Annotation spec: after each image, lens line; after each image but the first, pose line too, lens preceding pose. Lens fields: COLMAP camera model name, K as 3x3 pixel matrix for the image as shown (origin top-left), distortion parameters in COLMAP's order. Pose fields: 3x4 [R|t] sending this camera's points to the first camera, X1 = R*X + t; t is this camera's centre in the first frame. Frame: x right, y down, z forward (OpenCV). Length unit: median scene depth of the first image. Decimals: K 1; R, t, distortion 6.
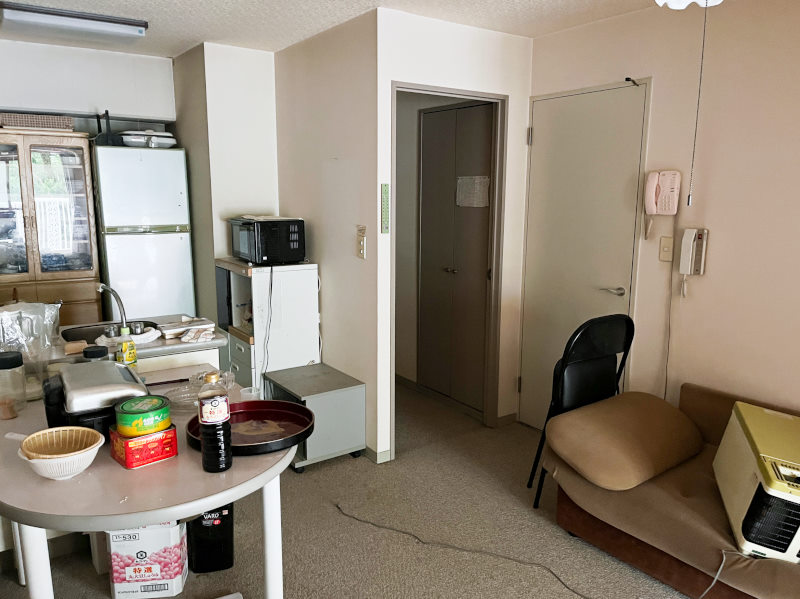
lens RADIAL K [[621.1, 0, 402.8], [0, 621.1, 301.6], [0, 0, 1]] dist [0.004124, -0.021069]
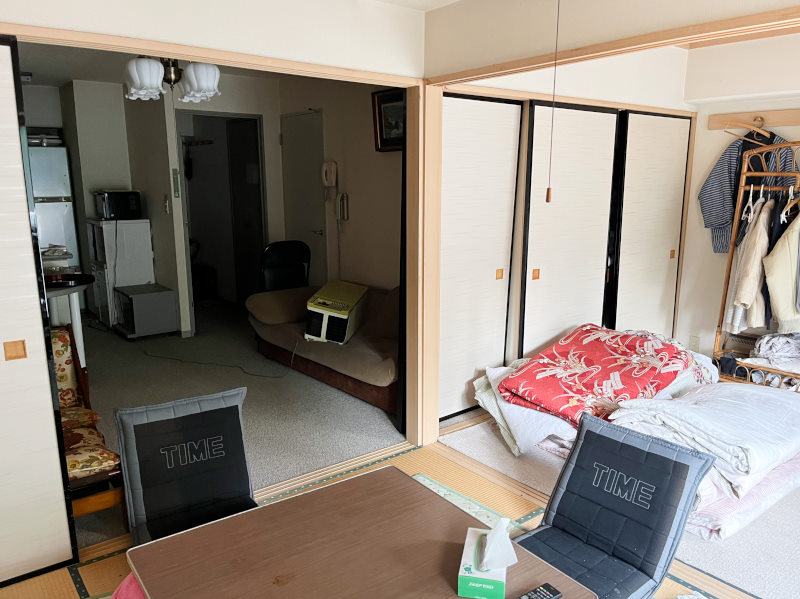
lens RADIAL K [[621.1, 0, 397.3], [0, 621.1, 300.7], [0, 0, 1]] dist [0.004124, -0.021069]
pose [[0.998173, -0.014280, 0.058715, 0.405181], [0.013234, 0.999747, 0.018167, 0.128144], [-0.058959, -0.017357, 0.998109, -0.638650]]
